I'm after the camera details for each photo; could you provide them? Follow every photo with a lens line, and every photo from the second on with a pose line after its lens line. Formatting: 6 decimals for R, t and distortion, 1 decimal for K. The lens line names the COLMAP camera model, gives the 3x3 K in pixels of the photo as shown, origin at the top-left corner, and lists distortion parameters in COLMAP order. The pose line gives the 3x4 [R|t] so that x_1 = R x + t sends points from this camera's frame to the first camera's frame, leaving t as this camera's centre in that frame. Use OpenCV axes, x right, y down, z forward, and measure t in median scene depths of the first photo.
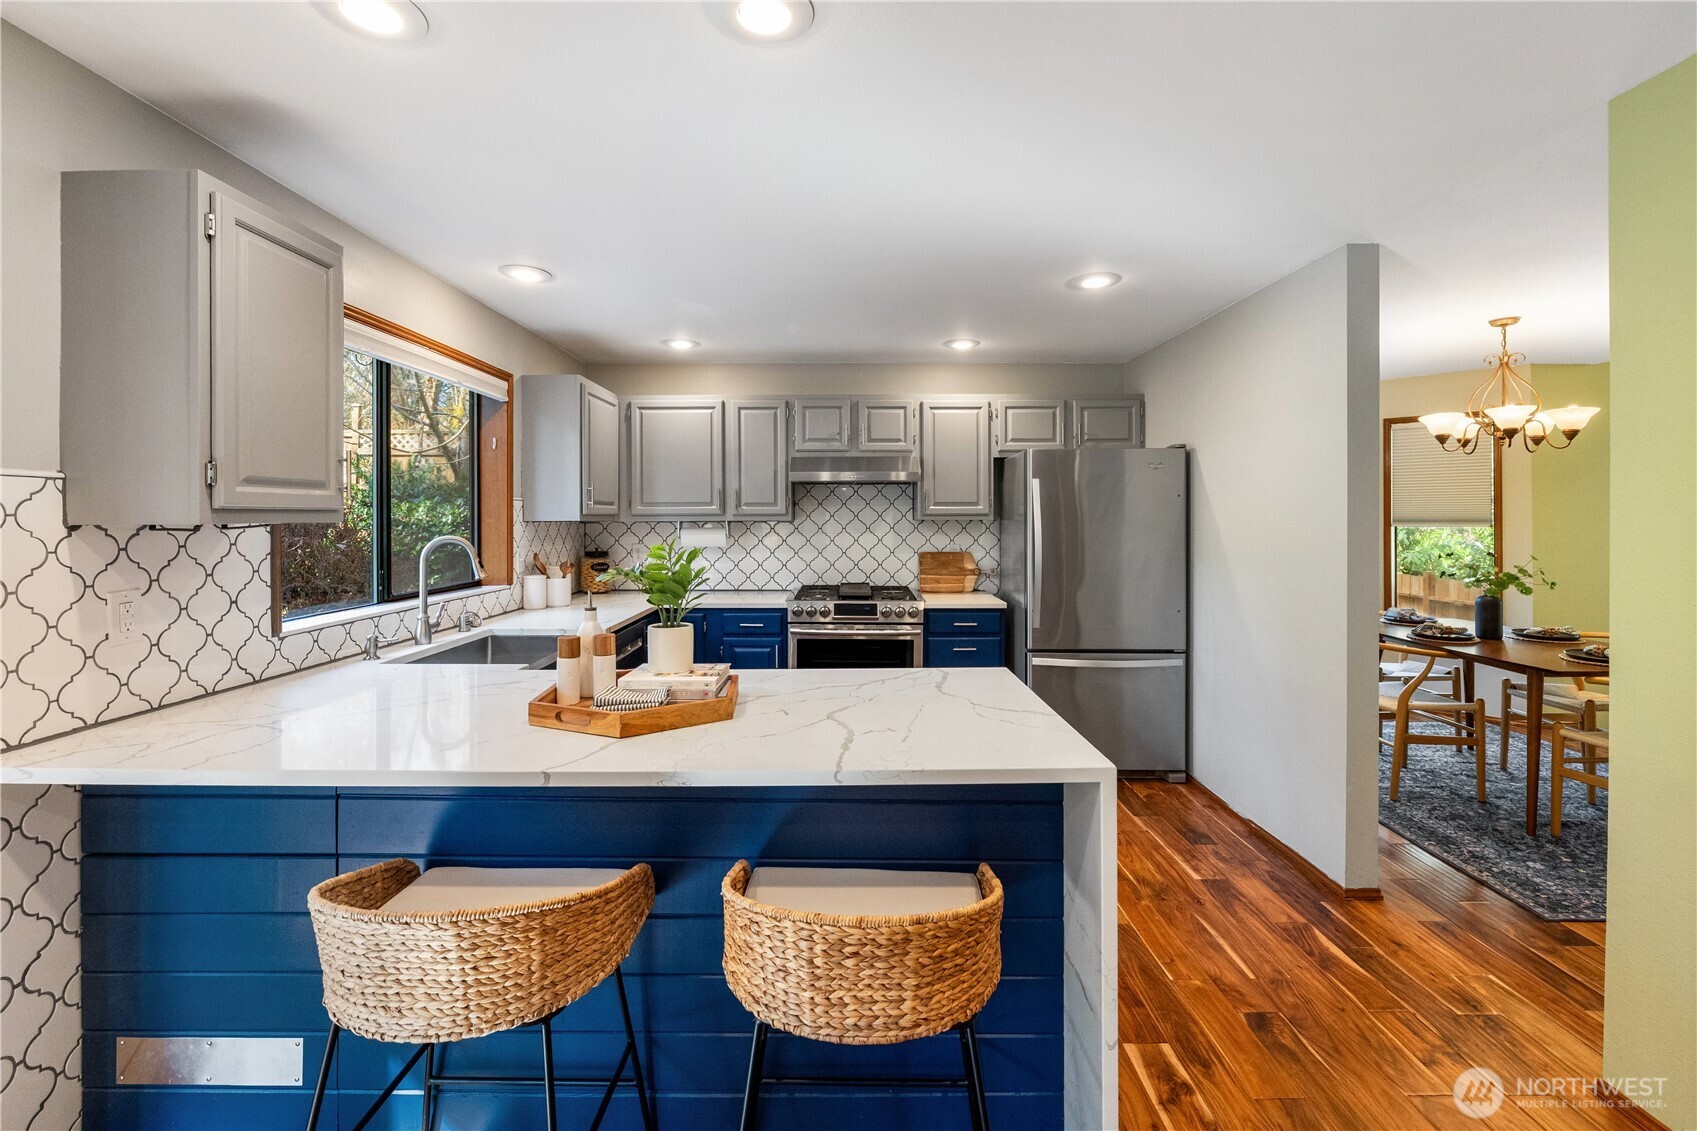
lens RADIAL K [[732.9, 0, 849.0], [0, 732.9, 517.7], [0, 0, 1]] dist [-0.006632, -0.000015]
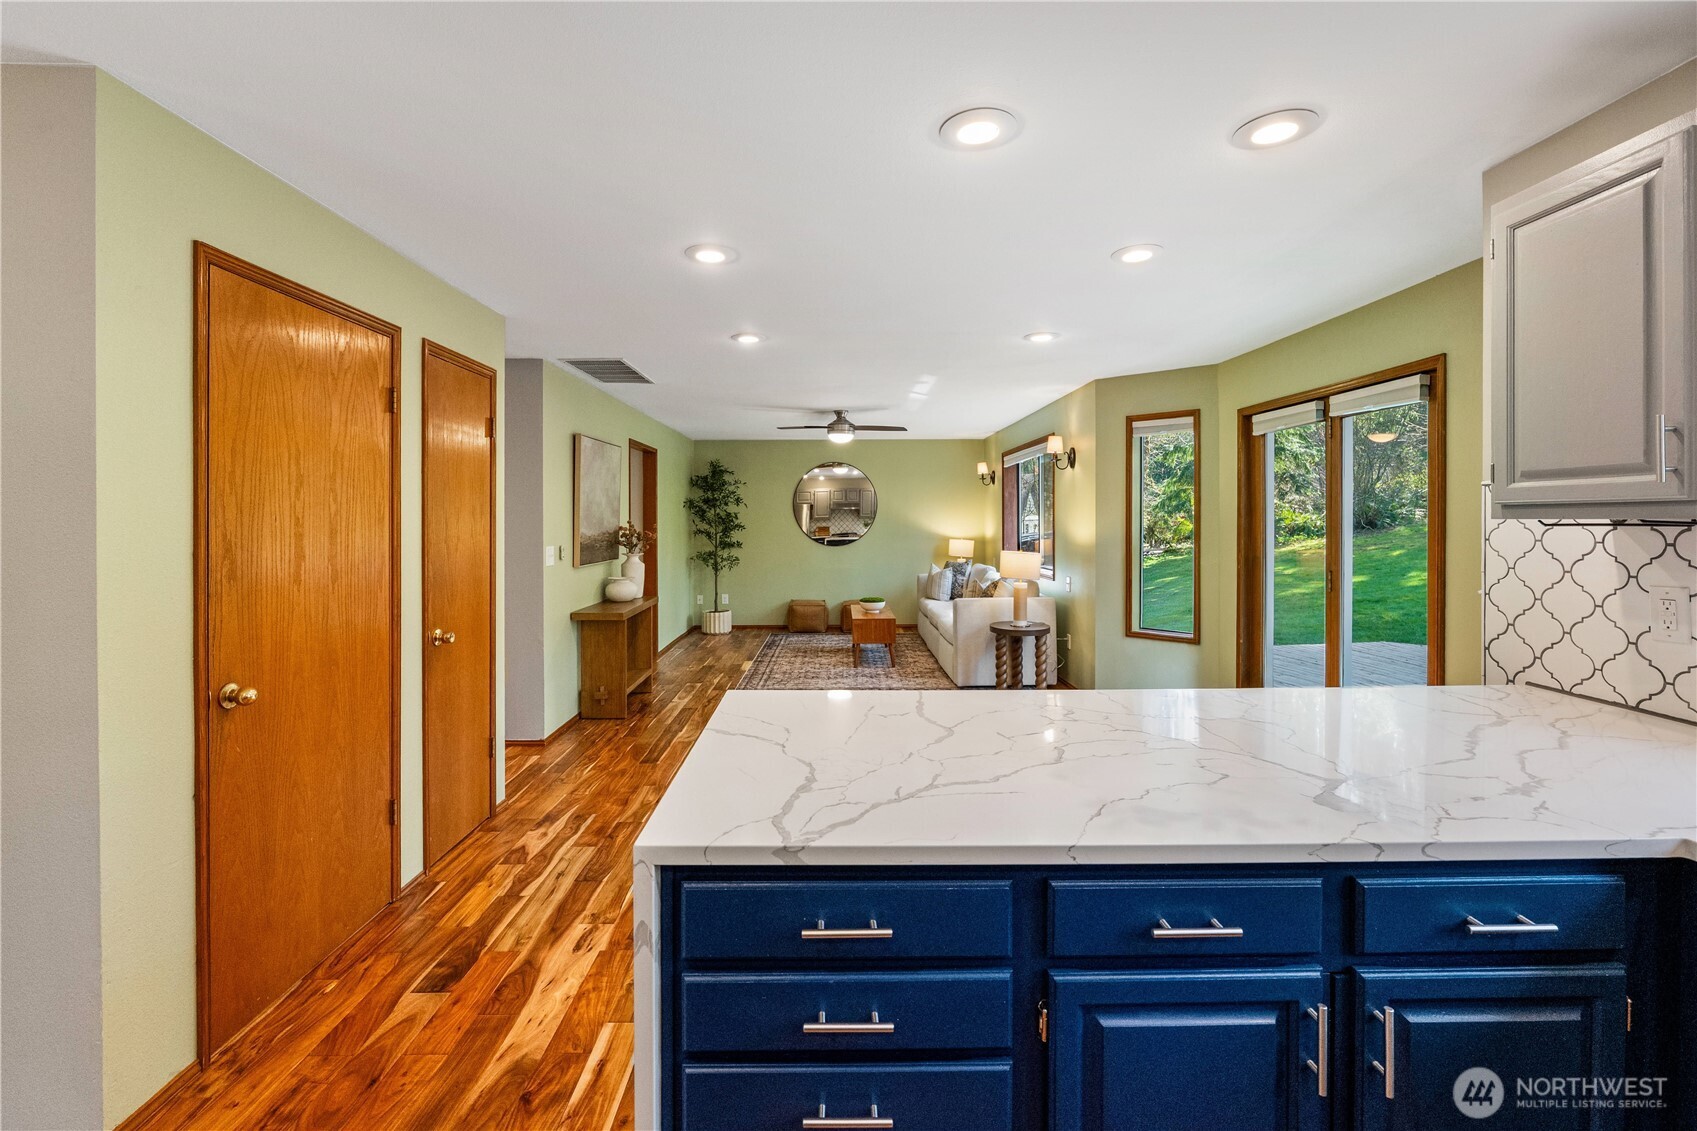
lens RADIAL K [[732.9, 0, 849.0], [0, 732.9, 517.7], [0, 0, 1]] dist [-0.006632, -0.000015]
pose [[-0.999890, 0.004046, -0.014235, 0.057752], [0.004047, 0.999992, -0.000028, 0.001487], [0.014235, -0.000086, -0.999899, 0.975679]]
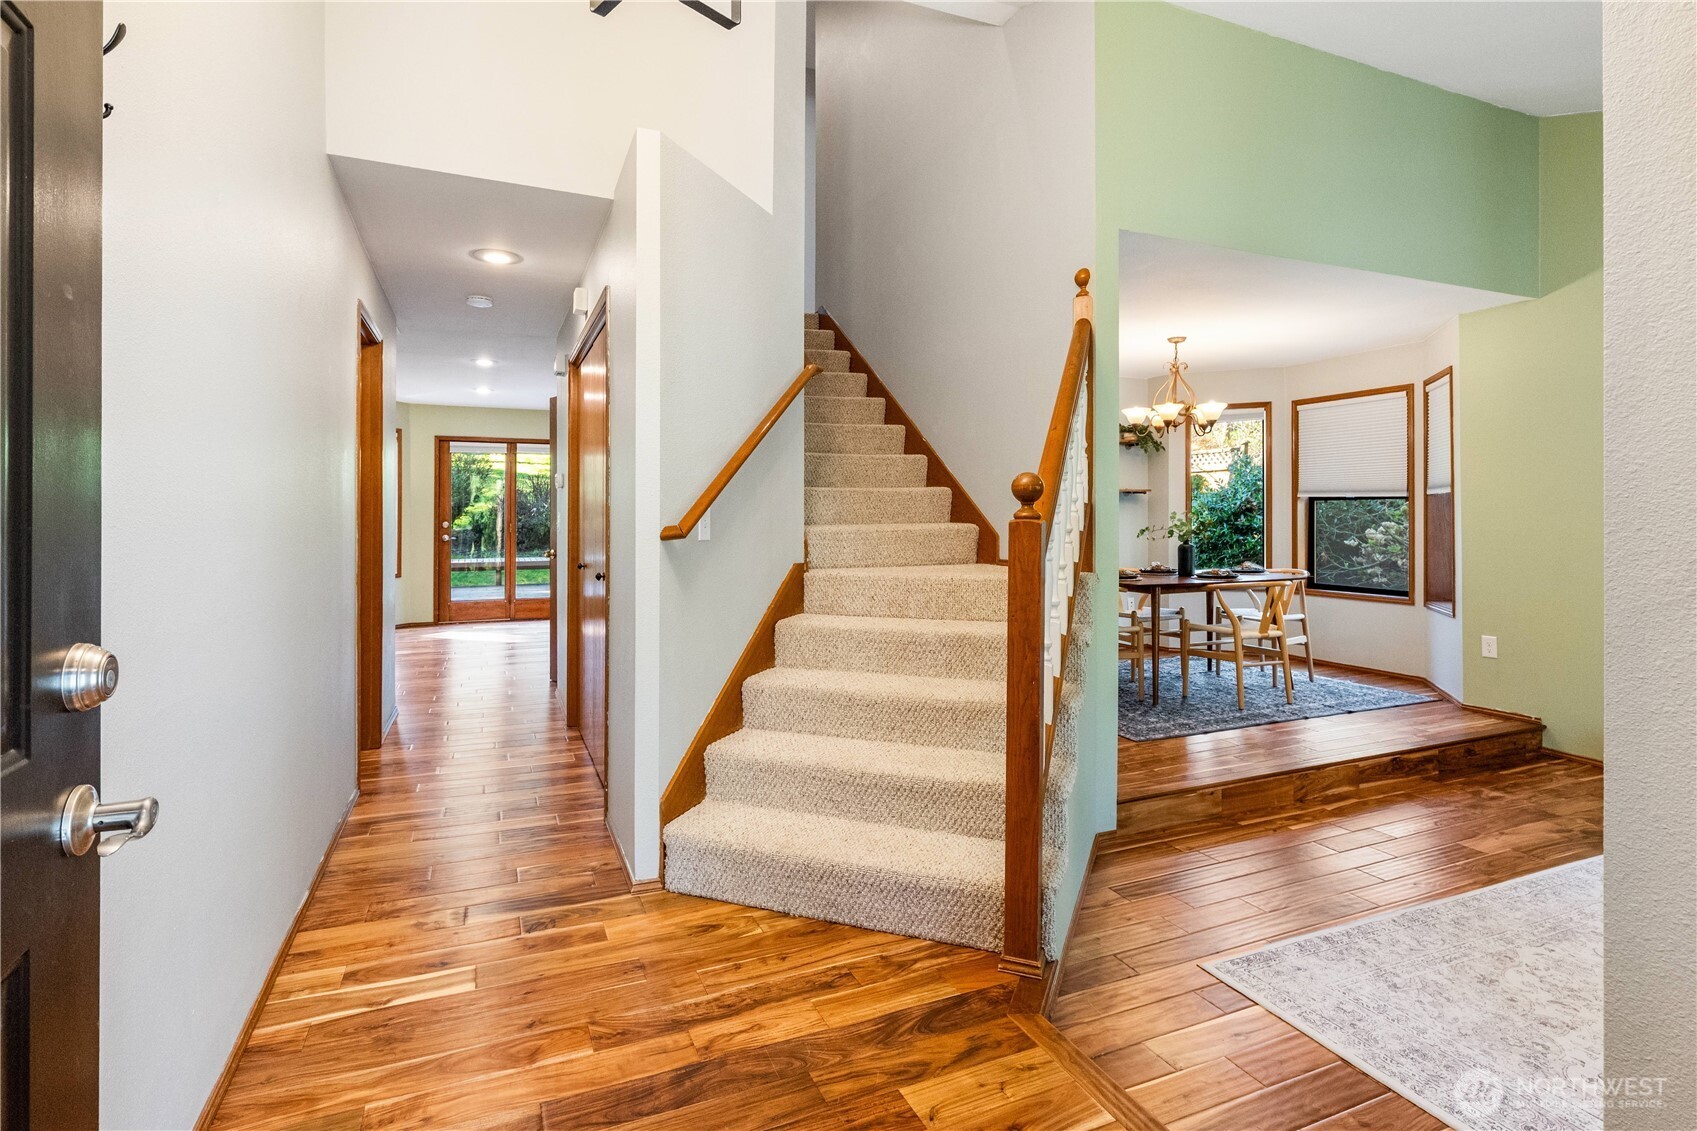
lens RADIAL K [[827.6, 0, 832.2], [0, 827.6, 514.6], [0, 0, 1]] dist [0.000259, -0.001000]
pose [[0.388783, -0.001123, -0.921329, 2.220841], [0.000708, 0.999999, -0.000920, 0.060187], [0.921329, -0.000294, 0.388783, -0.198146]]
